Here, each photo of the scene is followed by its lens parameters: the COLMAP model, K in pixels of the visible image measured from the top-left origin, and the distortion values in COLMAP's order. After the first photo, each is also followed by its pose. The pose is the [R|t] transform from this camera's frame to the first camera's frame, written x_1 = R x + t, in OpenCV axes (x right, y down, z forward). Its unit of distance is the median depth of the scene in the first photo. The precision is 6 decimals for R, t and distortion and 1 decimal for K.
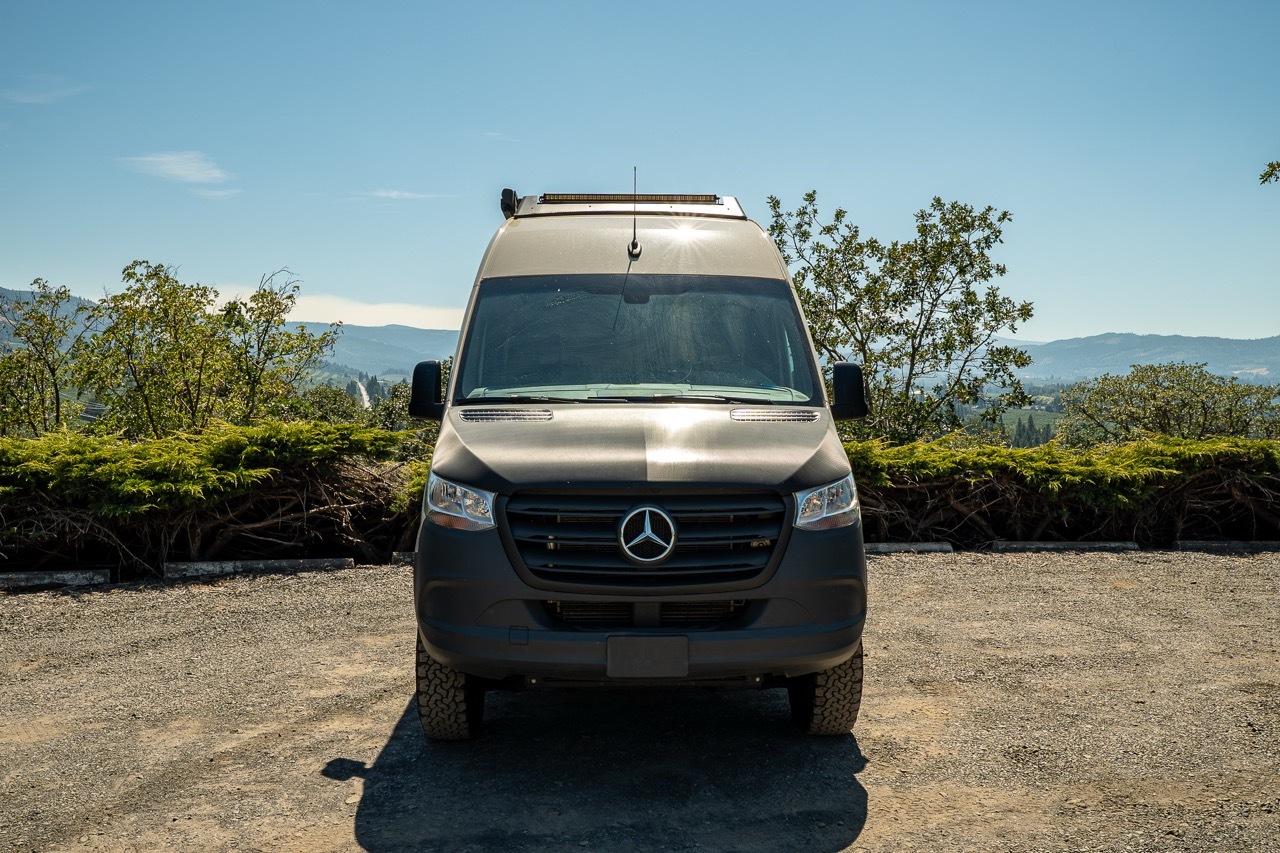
lens RADIAL K [[1101.6, 0, 640.0], [0, 1101.6, 426.5], [0, 0, 1]] dist [-0.046582, 0.000923]
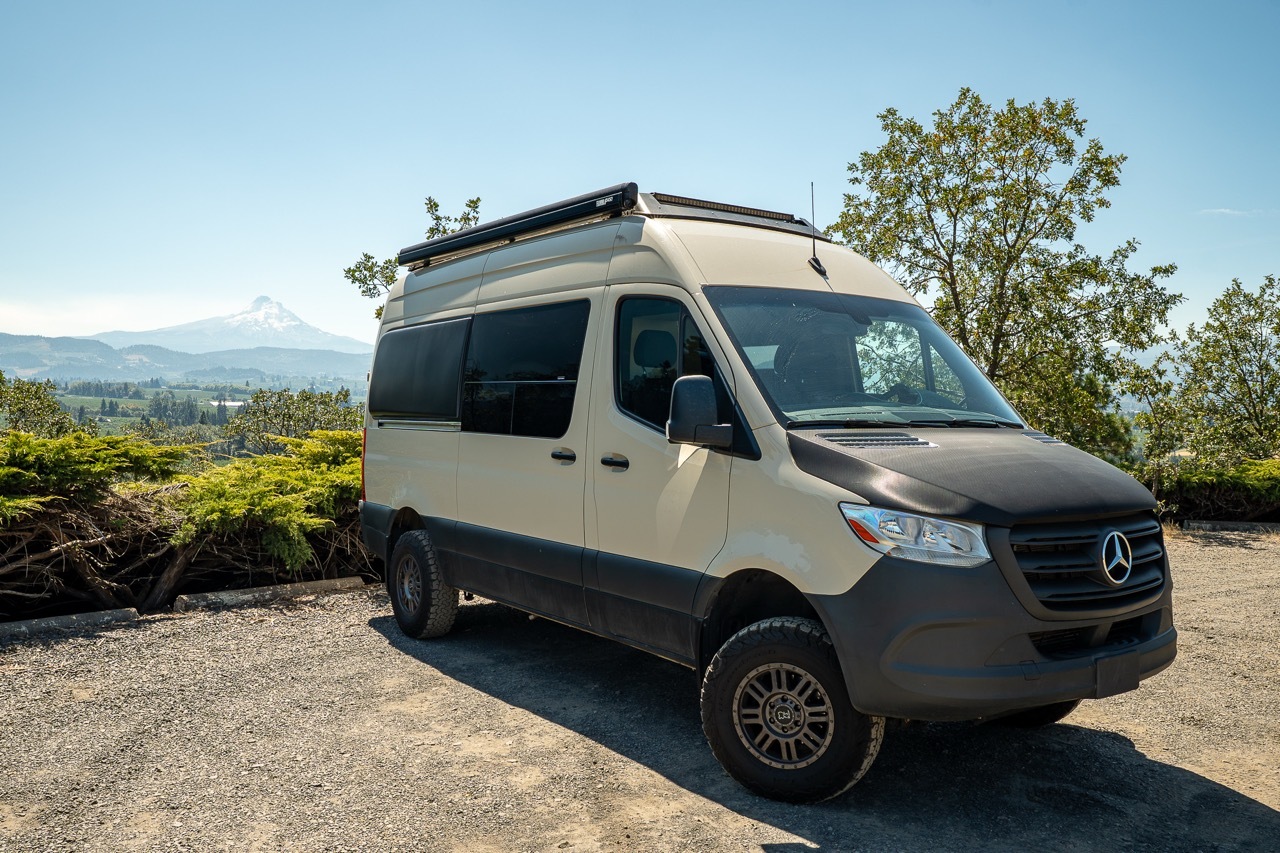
lens RADIAL K [[1074.3, 0, 641.6], [0, 1074.3, 410.4], [0, 0, 1]] dist [-0.039929, 0.008005]
pose [[0.834929, 0.012363, 0.550219, -0.770968], [-0.003550, 0.999848, -0.017078, -0.018395], [-0.550347, 0.012305, 0.834846, 0.337958]]
